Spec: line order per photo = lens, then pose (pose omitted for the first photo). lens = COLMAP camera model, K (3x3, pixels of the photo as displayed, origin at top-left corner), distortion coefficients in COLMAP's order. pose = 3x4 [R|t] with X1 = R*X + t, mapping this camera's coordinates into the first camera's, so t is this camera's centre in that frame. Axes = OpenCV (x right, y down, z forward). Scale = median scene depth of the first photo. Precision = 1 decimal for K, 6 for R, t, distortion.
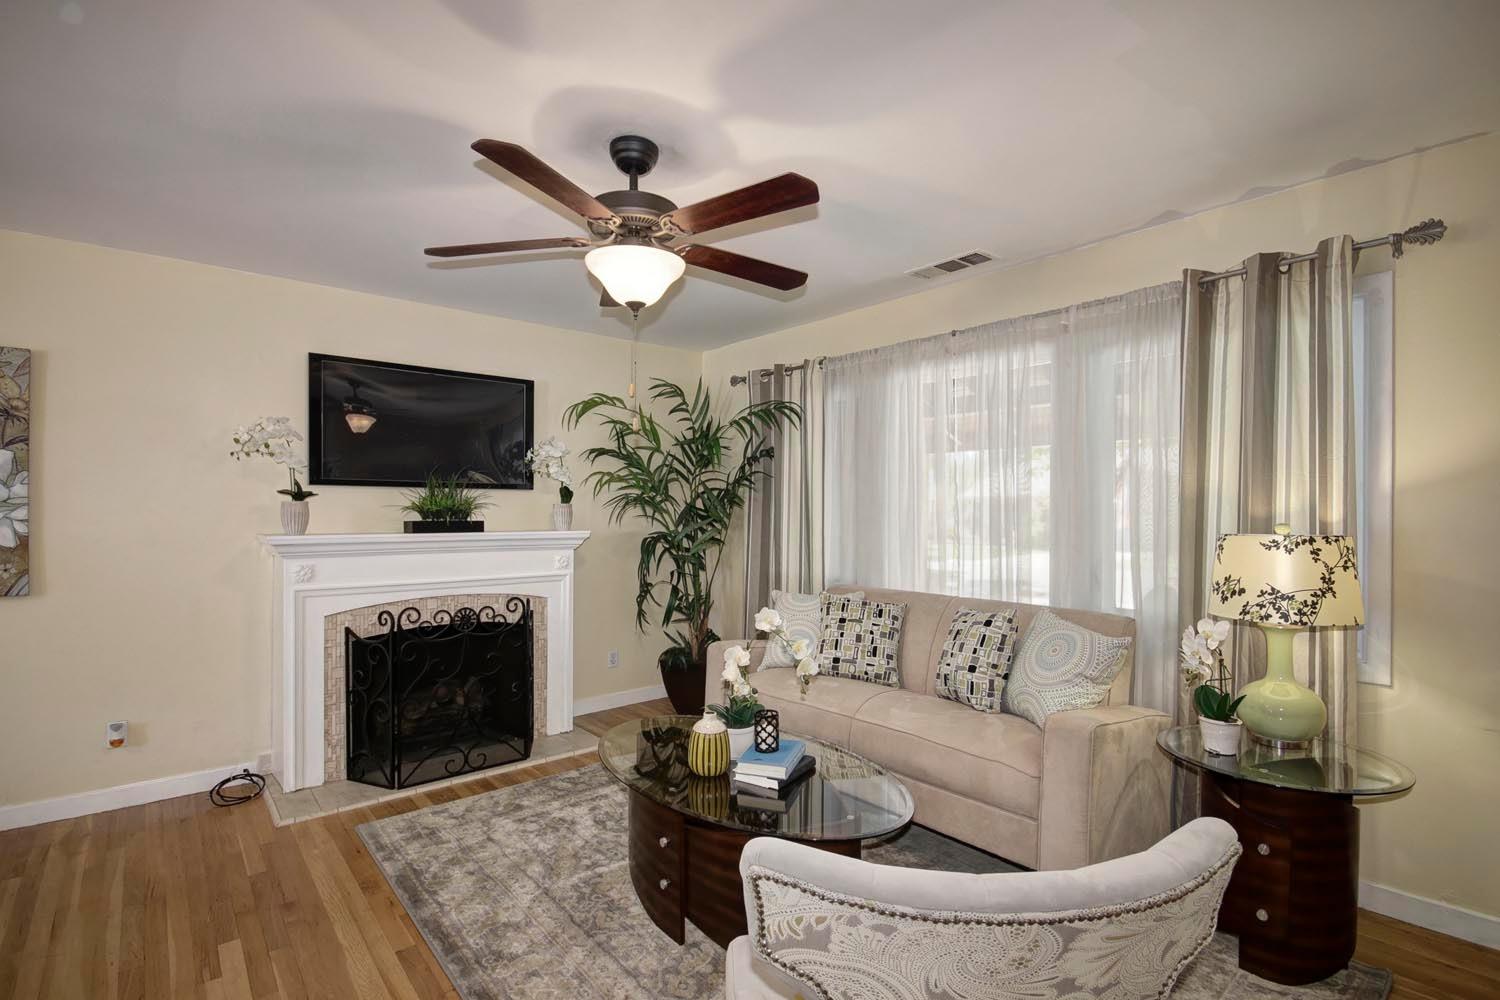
lens RADIAL K [[698.7, 0, 743.6], [0, 698.7, 506.3], [0, 0, 1]] dist [-0.012162, 0.000131]
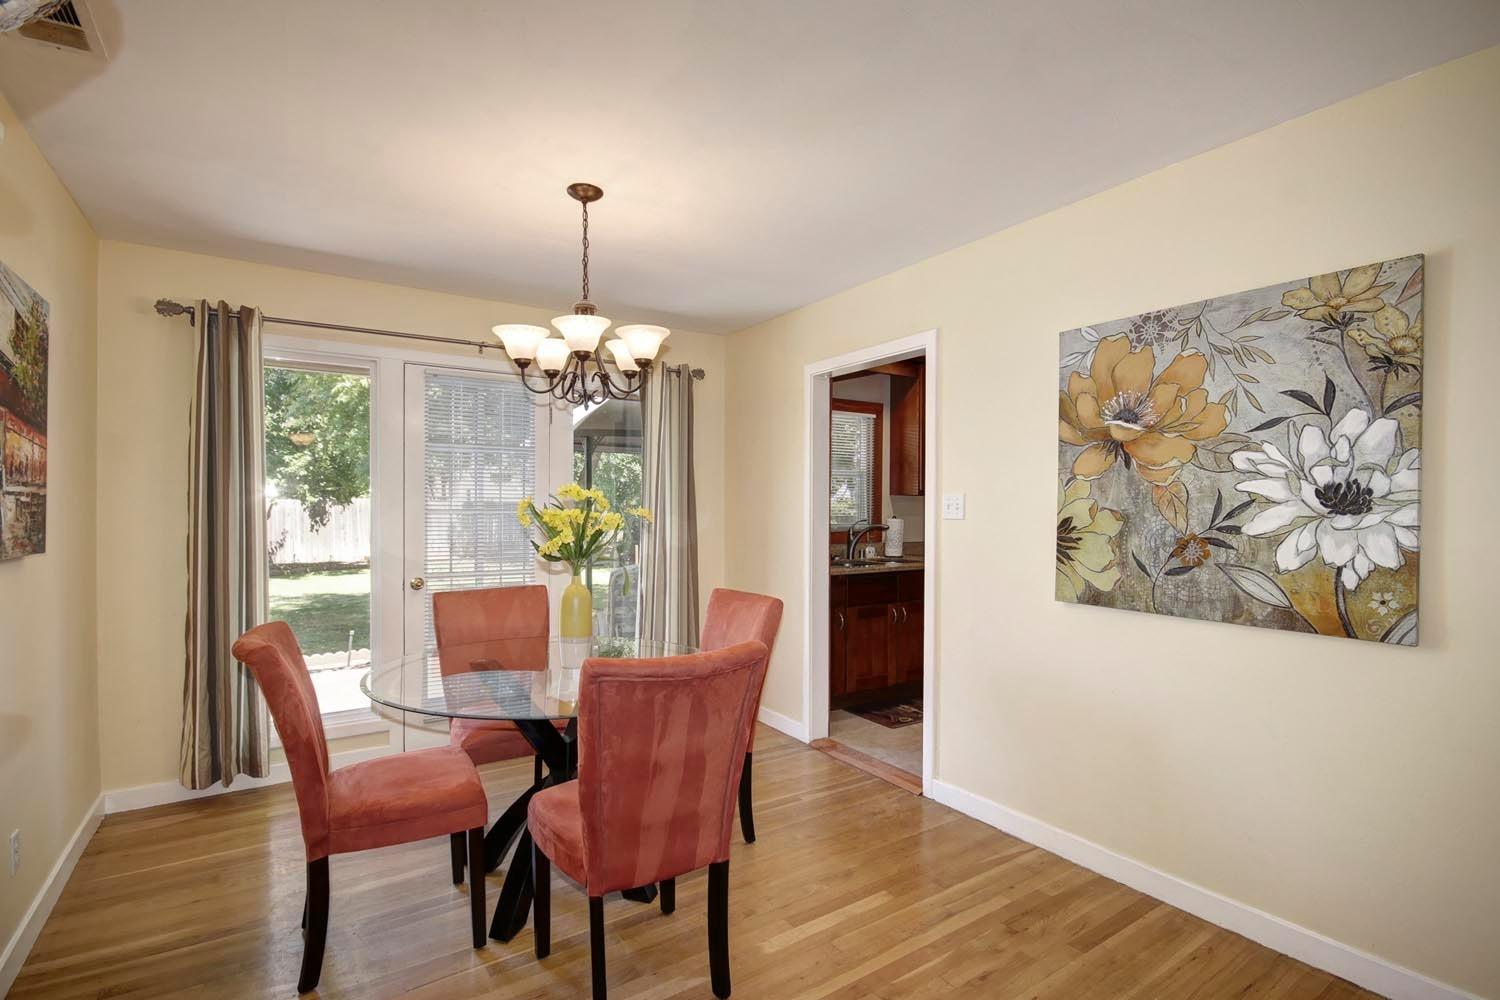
lens RADIAL K [[698.7, 0, 735.6], [0, 698.7, 515.5], [0, 0, 1]] dist [-0.012162, 0.000131]
pose [[-0.131418, 0.012529, -0.991248, -0.331677], [0.001876, 0.999921, 0.012390, 0.000883], [0.991325, -0.000231, -0.131431, 0.464924]]
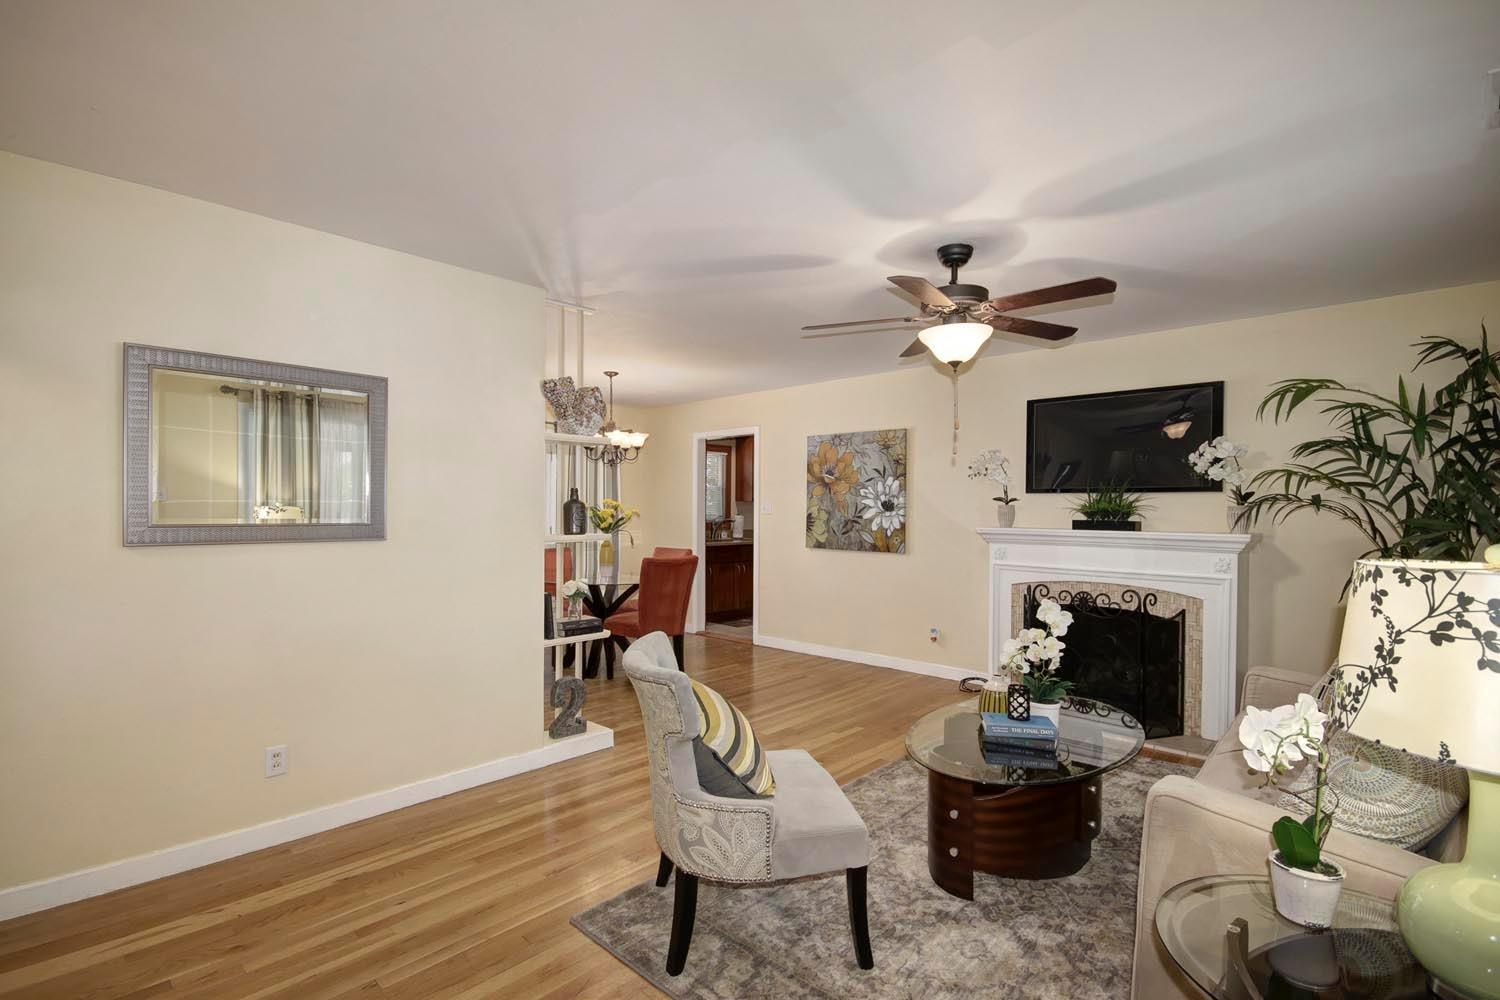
lens RADIAL K [[698.7, 0, 742.6], [0, 698.7, 511.2], [0, 0, 1]] dist [-0.012162, 0.000131]
pose [[0.104966, 0.004275, -0.994467, 0.895905], [-0.000429, 0.999991, 0.004253, 0.000248], [0.994476, -0.000020, 0.104966, 0.329697]]
